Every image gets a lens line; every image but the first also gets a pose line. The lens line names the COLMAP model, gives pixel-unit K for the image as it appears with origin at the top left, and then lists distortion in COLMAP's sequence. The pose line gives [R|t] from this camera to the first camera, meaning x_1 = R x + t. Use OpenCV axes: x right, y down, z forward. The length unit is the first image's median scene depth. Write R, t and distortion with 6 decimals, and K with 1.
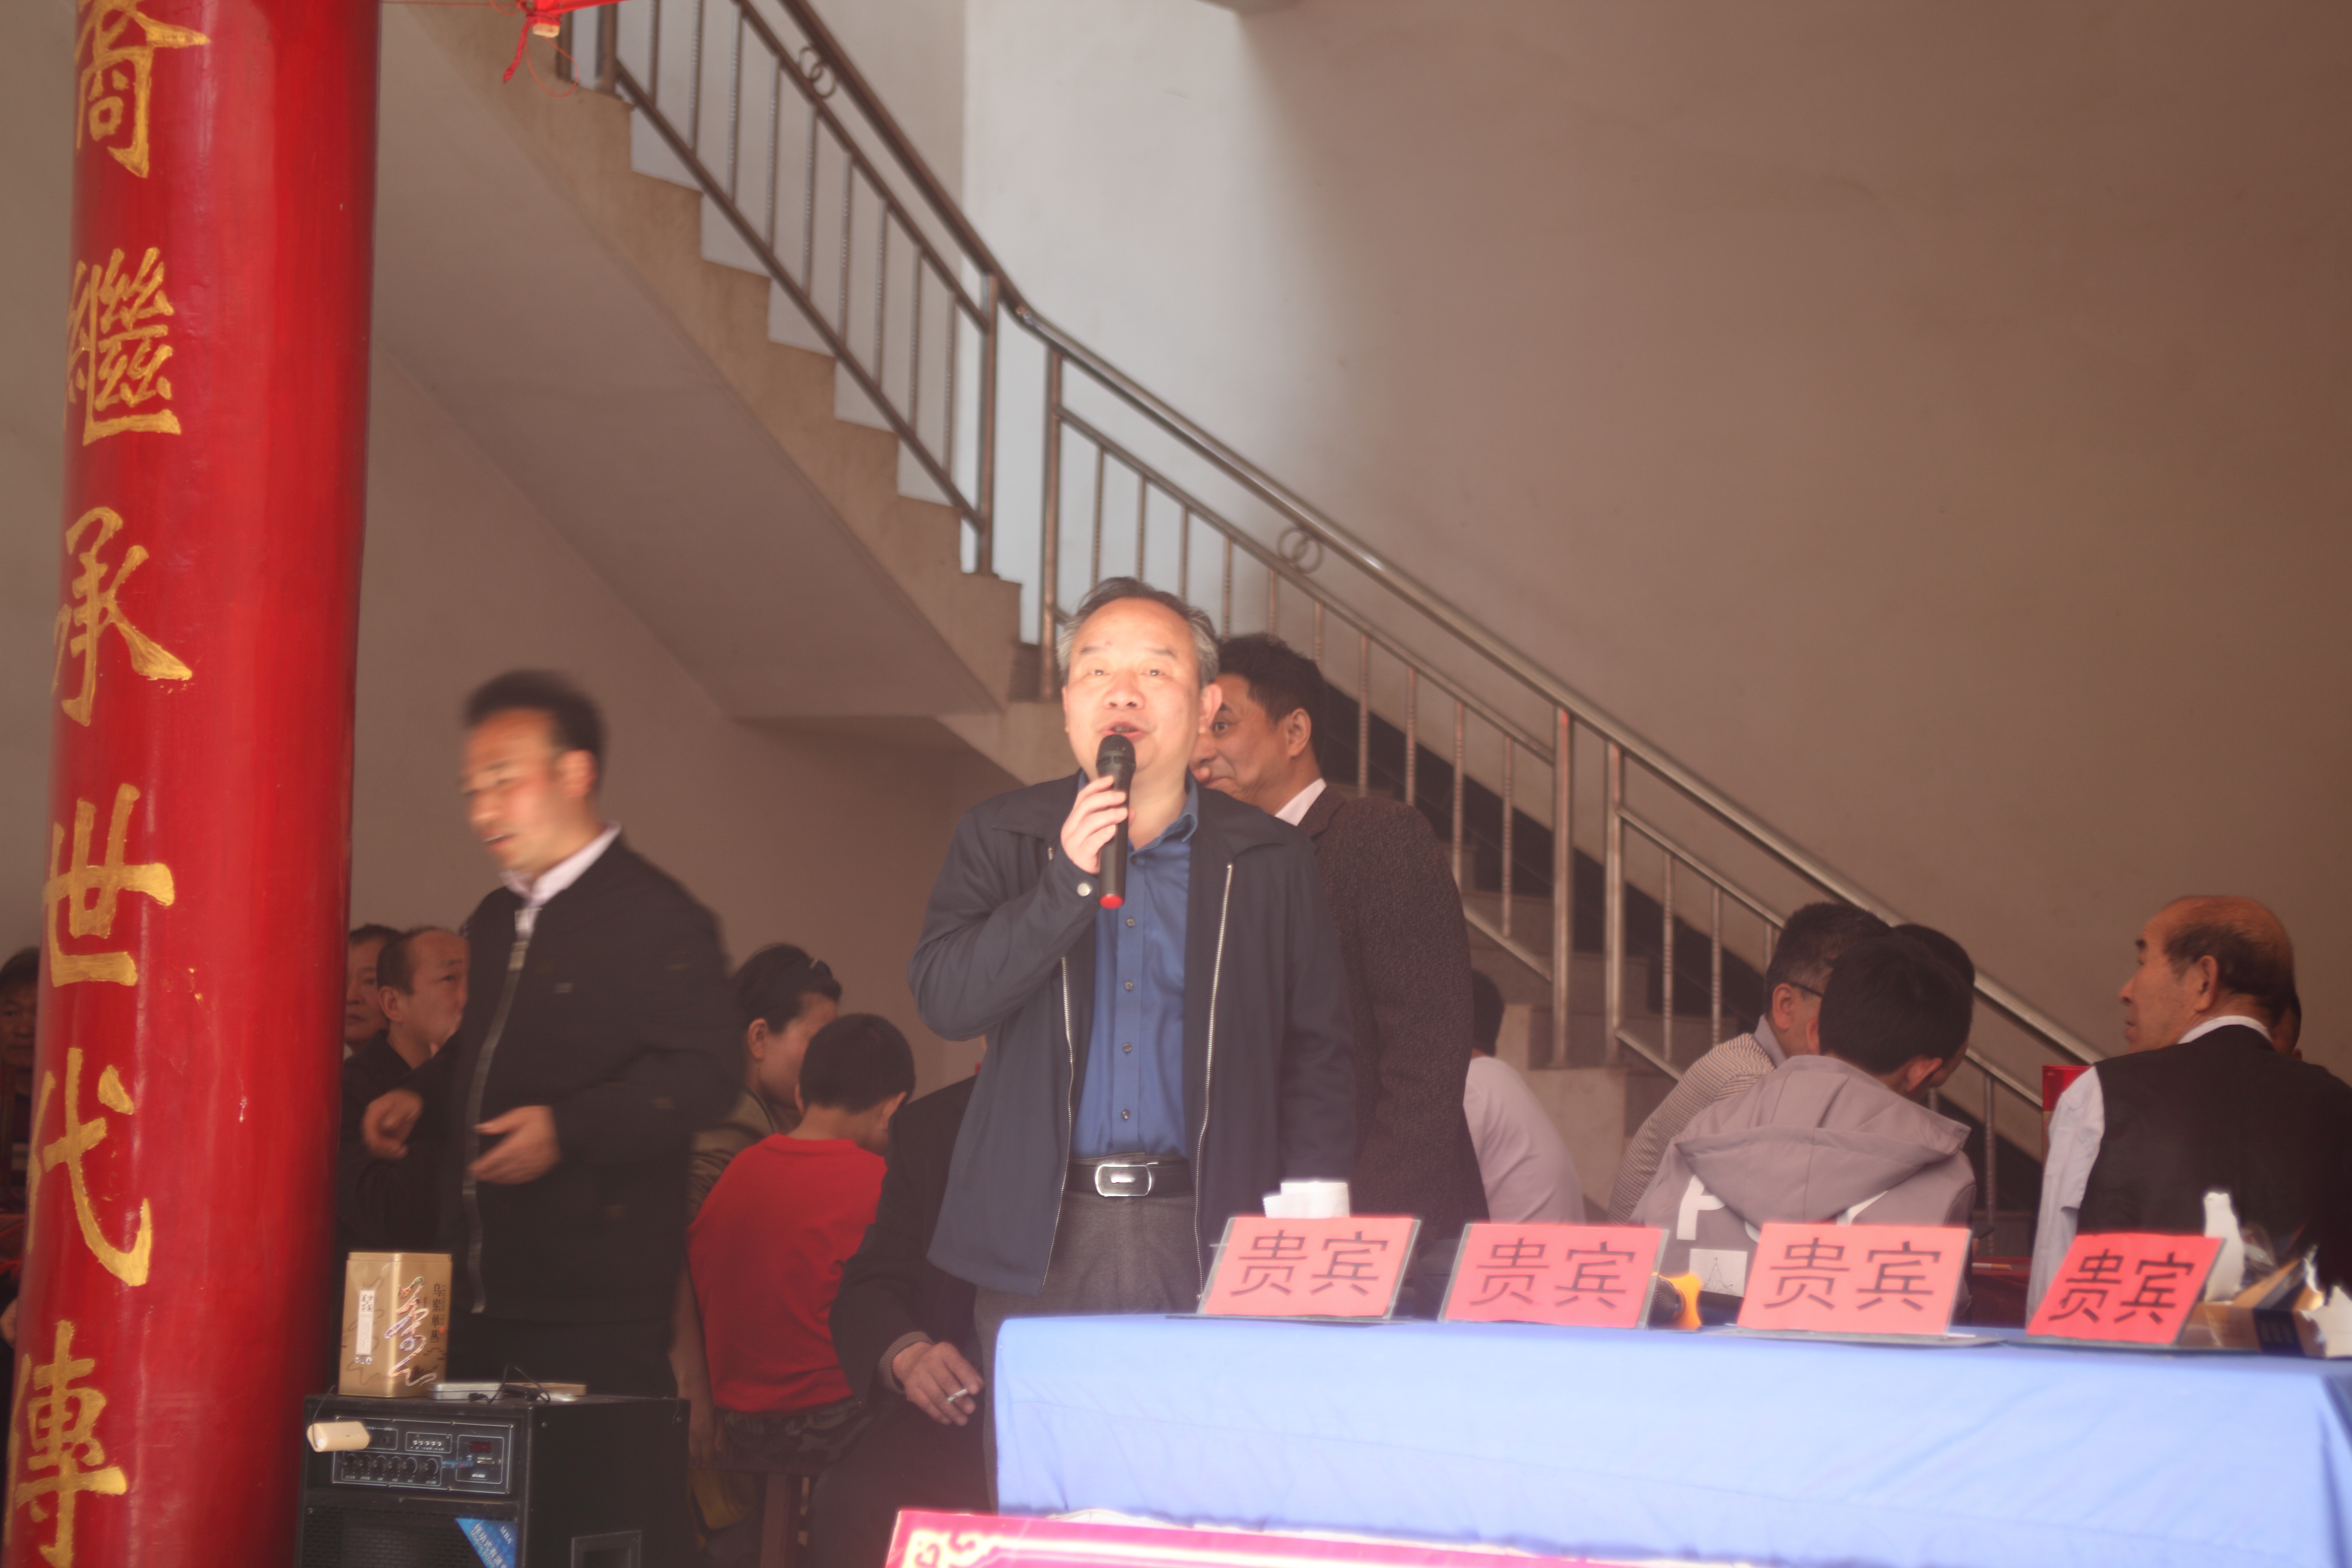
lens RADIAL K [[4445.1, 0, 1176.0], [0, 4445.1, 784.0], [0, 0, 1]] dist [0.277316, 0.280441]
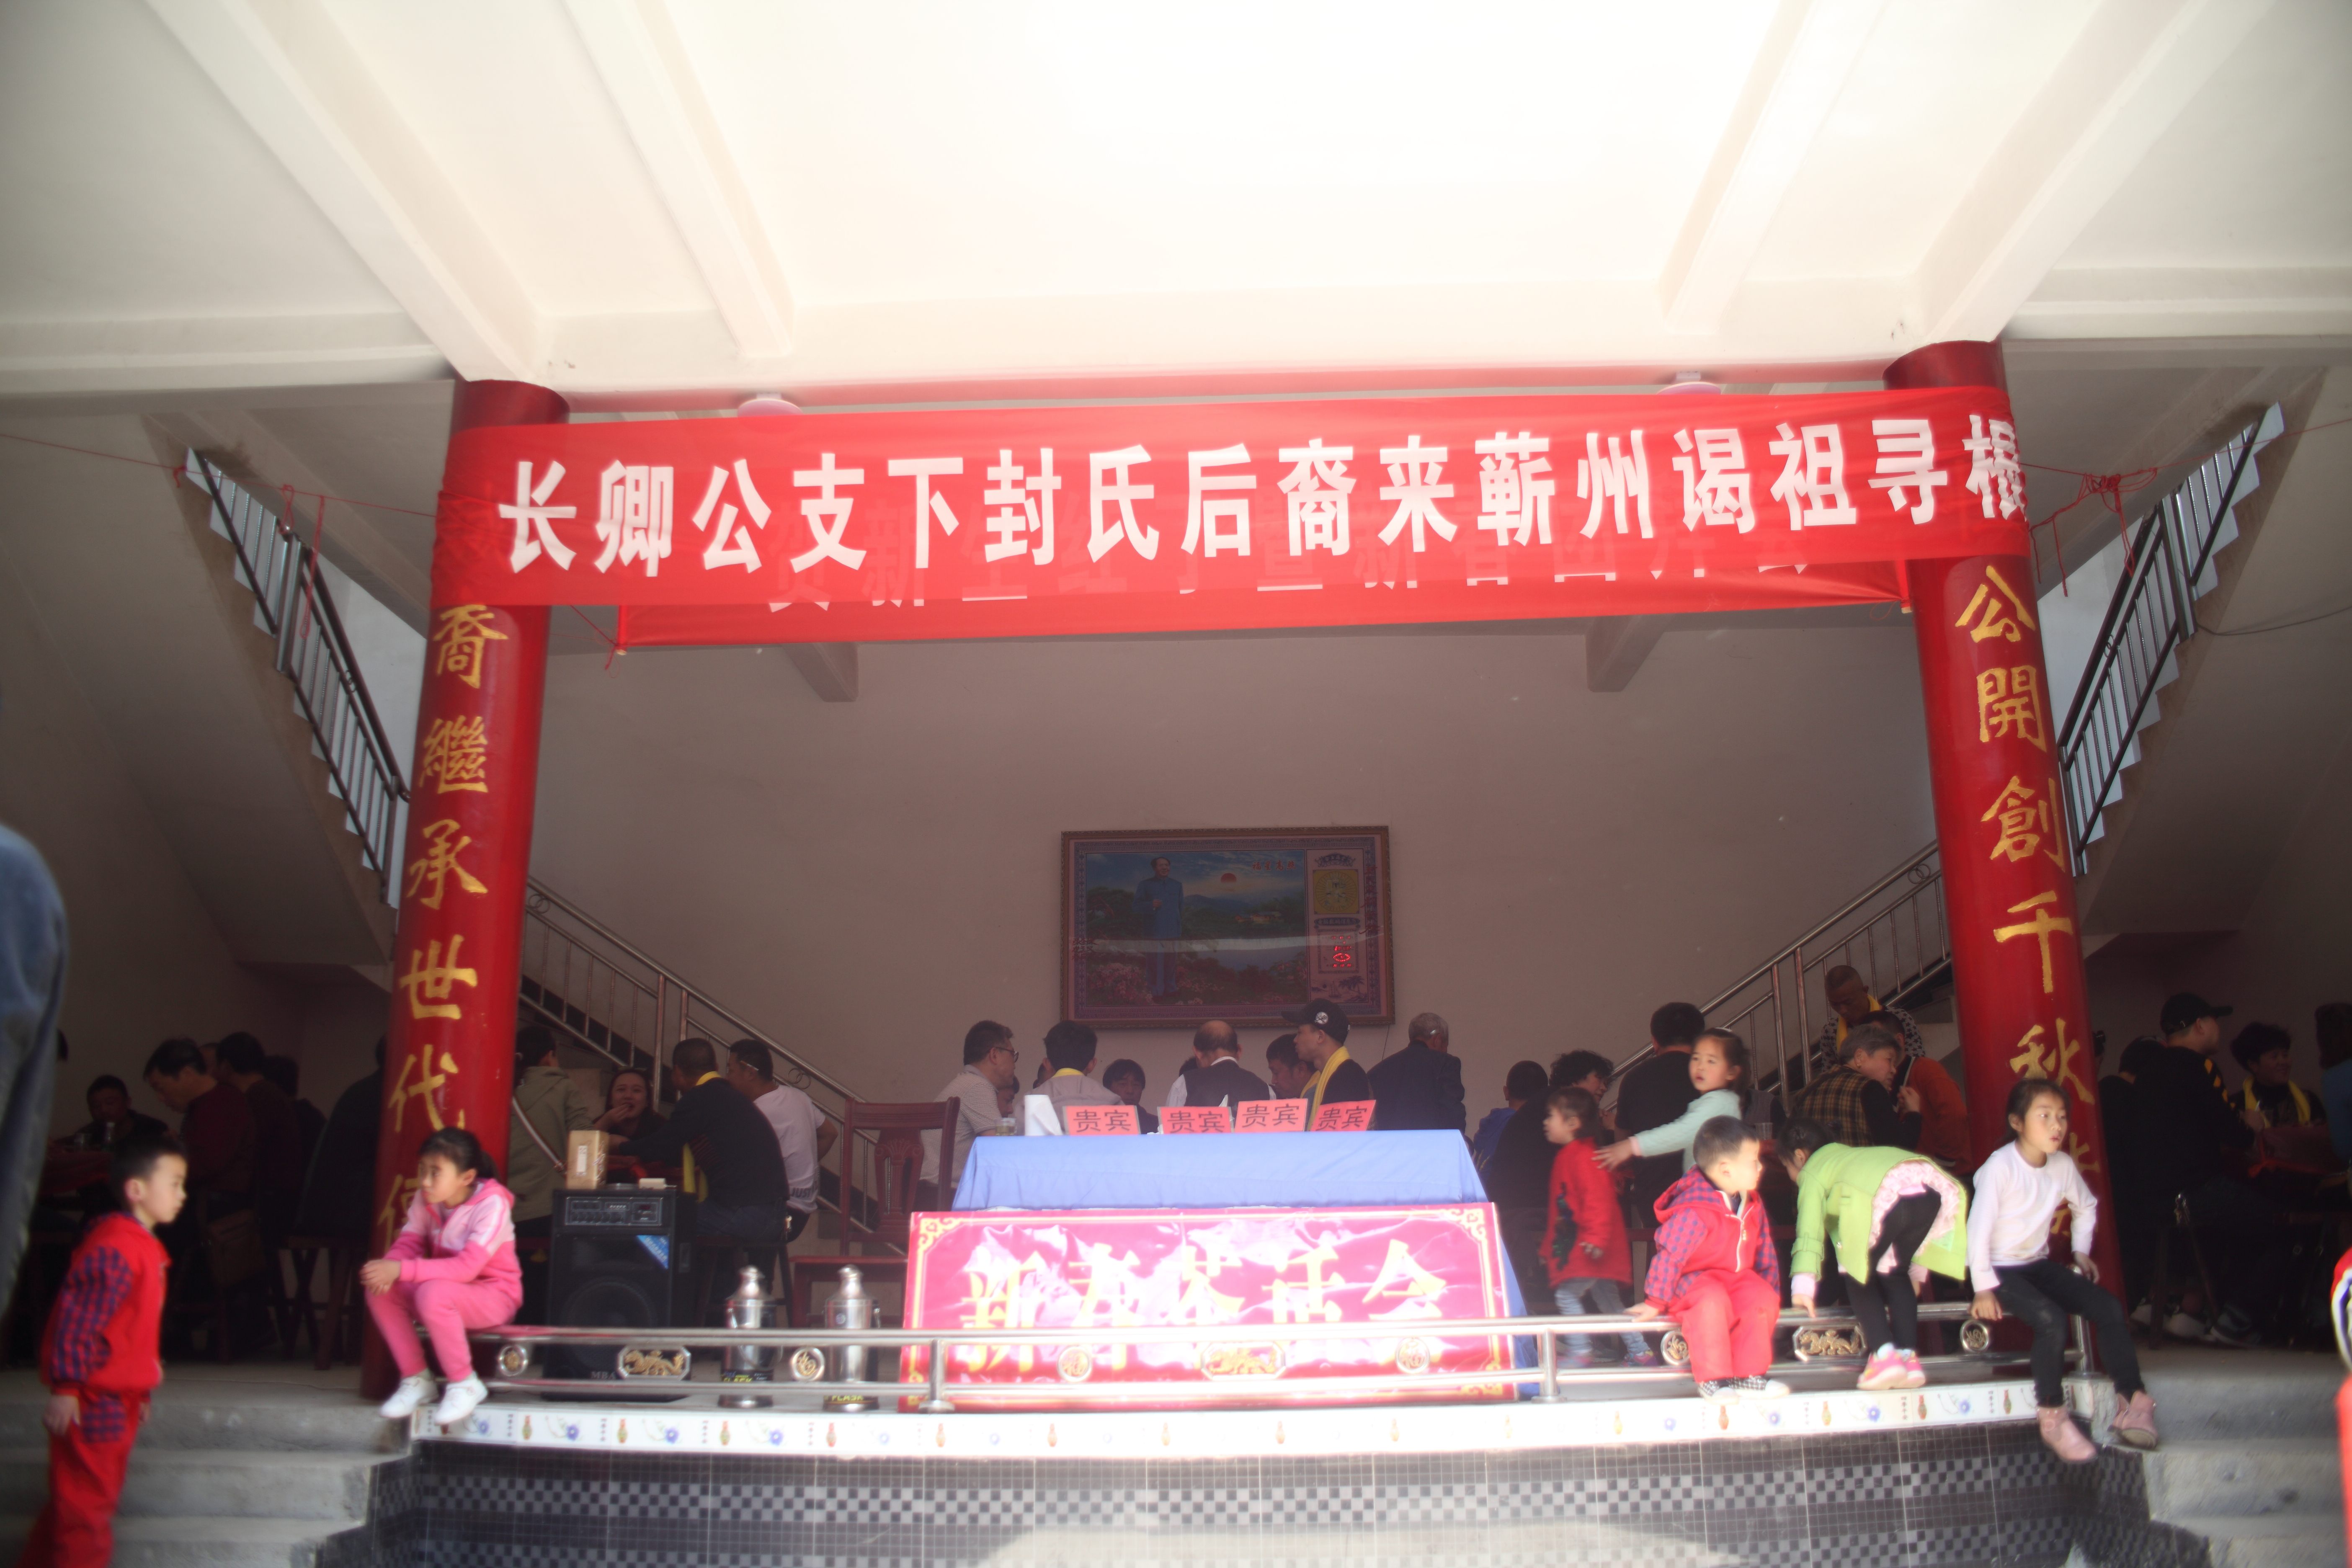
lens RADIAL K [[1879.8, 0, 1176.0], [0, 1879.8, 784.0], [0, 0, 1]] dist [-0.073860, -0.000071]
pose [[0.827002, 0.111731, 0.550985, -0.465084], [-0.024723, 0.986332, -0.162904, 0.071488], [-0.561656, 0.121100, 0.818460, -0.025580]]
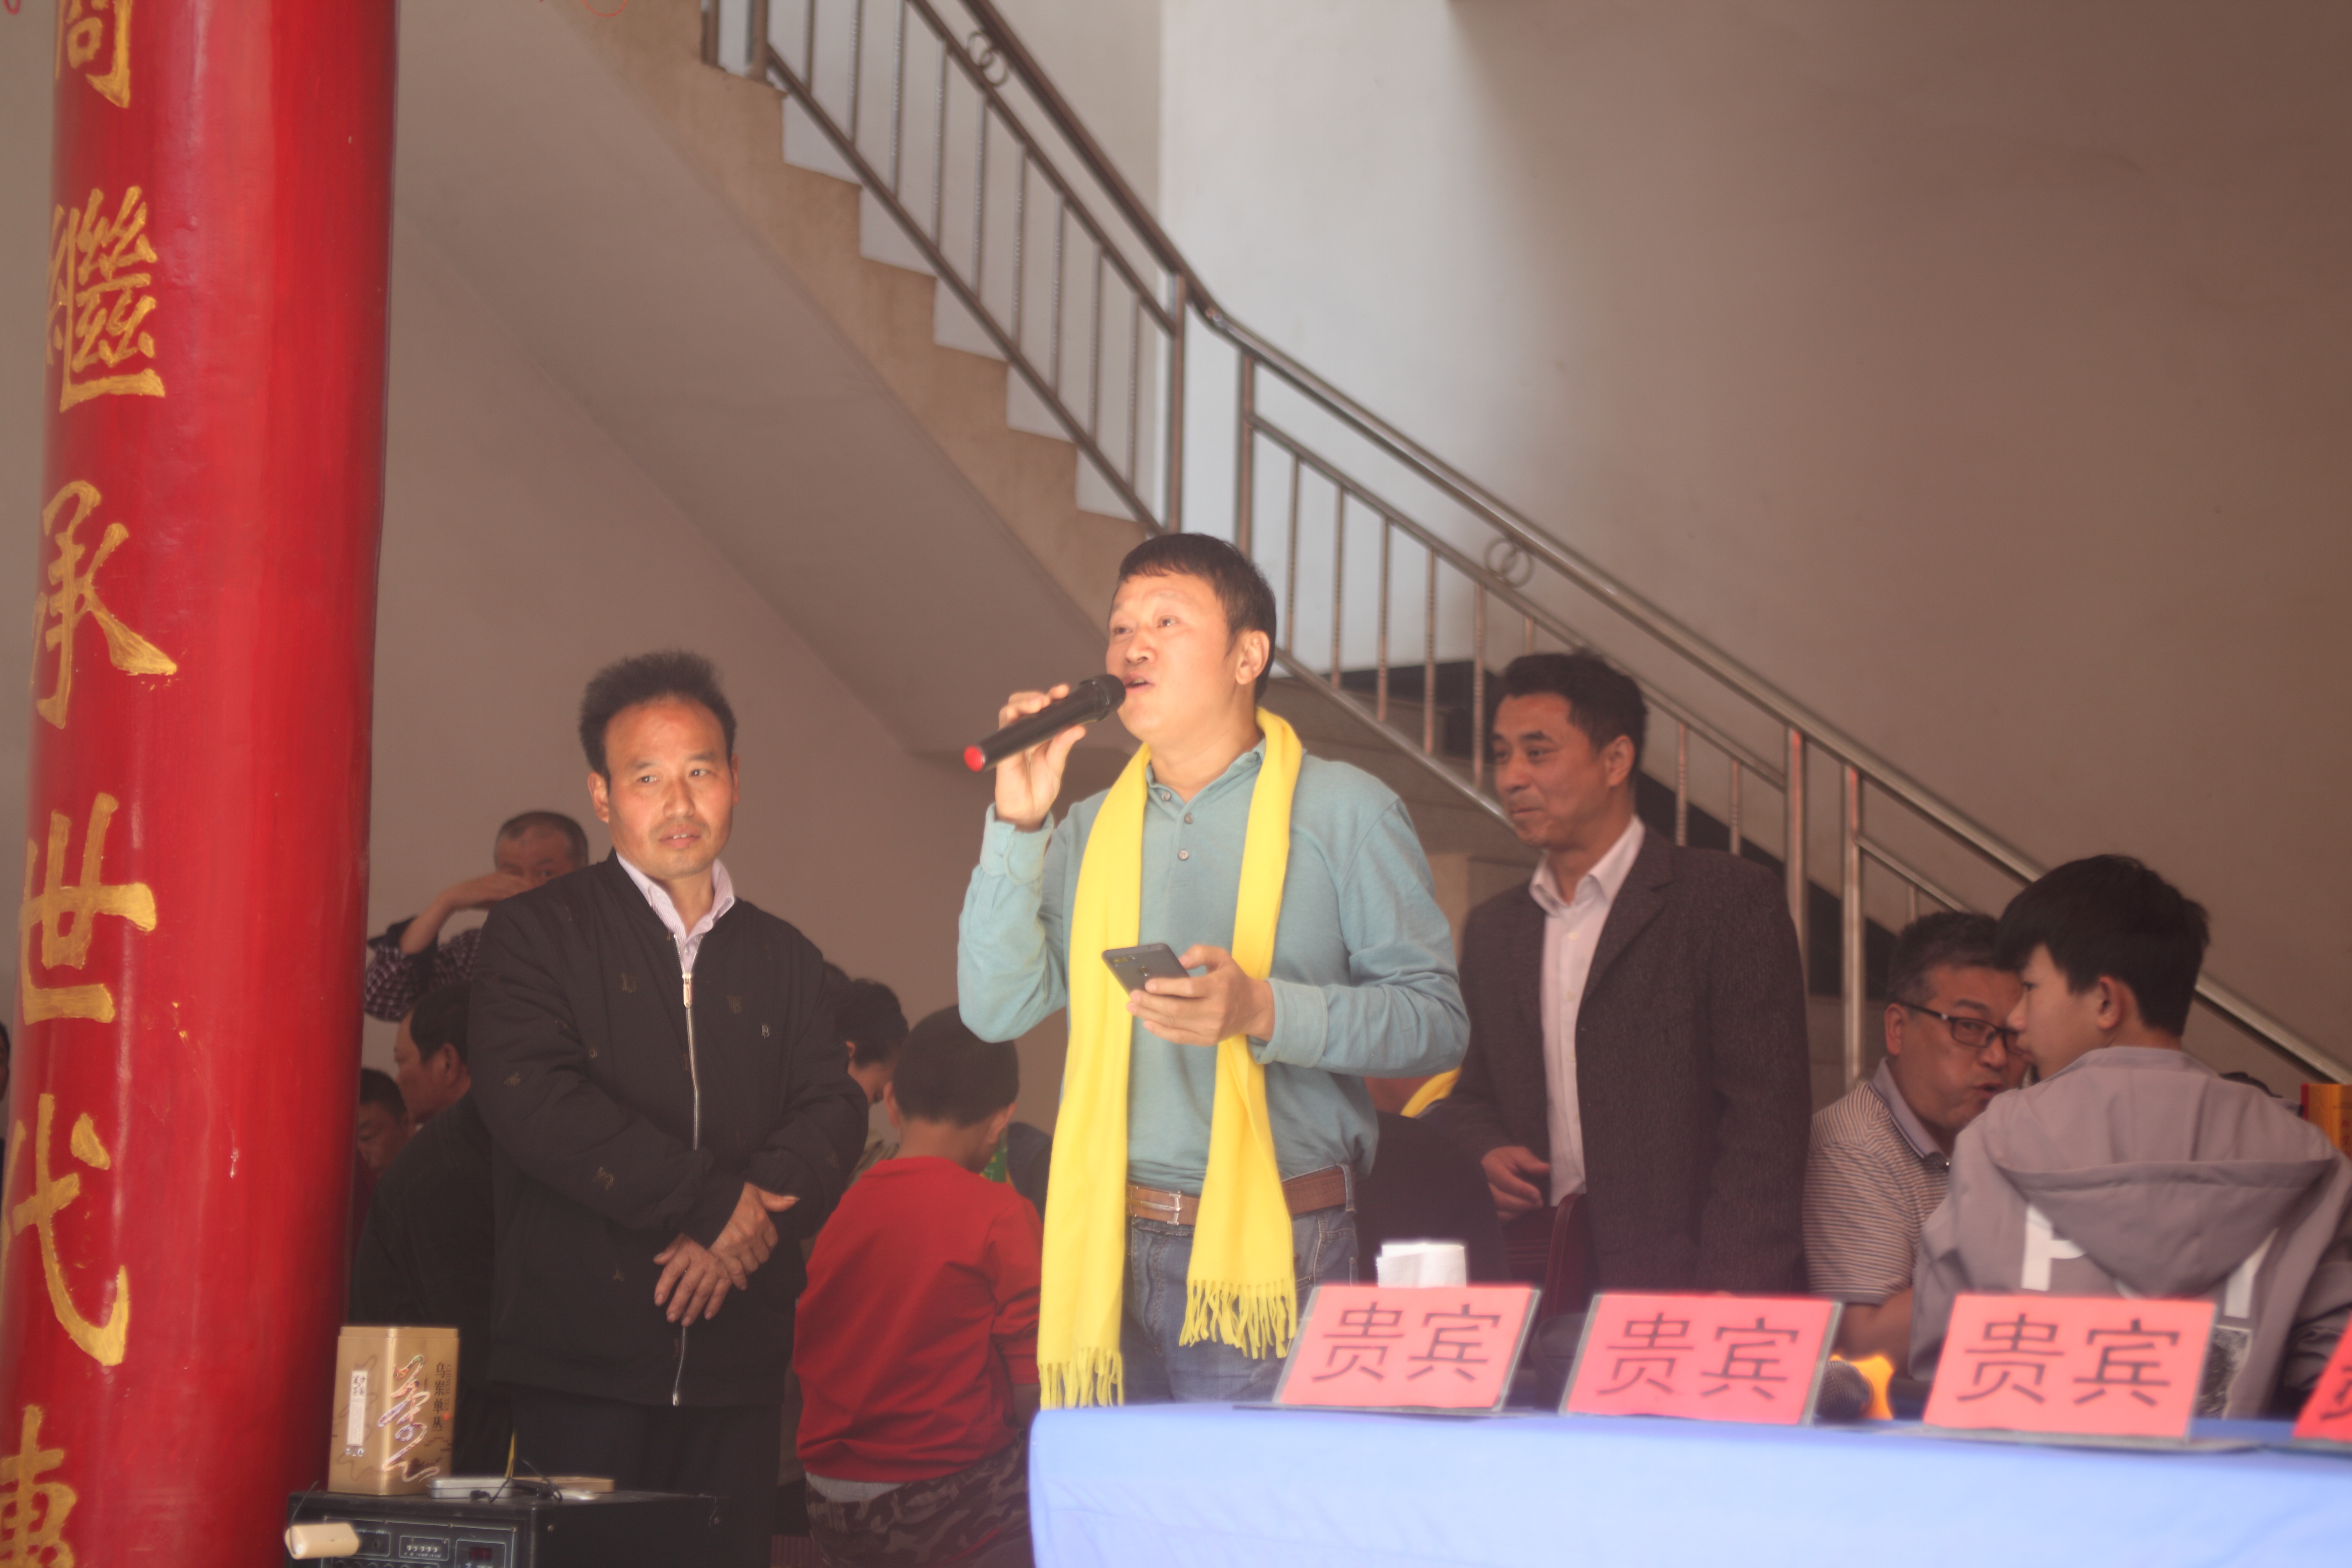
lens RADIAL K [[4445.1, 0, 1176.0], [0, 4445.1, 784.0], [0, 0, 1]] dist [0.277316, 0.280441]
pose [[0.997998, -0.007911, -0.062746, 0.031351], [0.007023, 0.999872, -0.014368, 0.012195], [0.062851, 0.013898, 0.997926, 0.132856]]
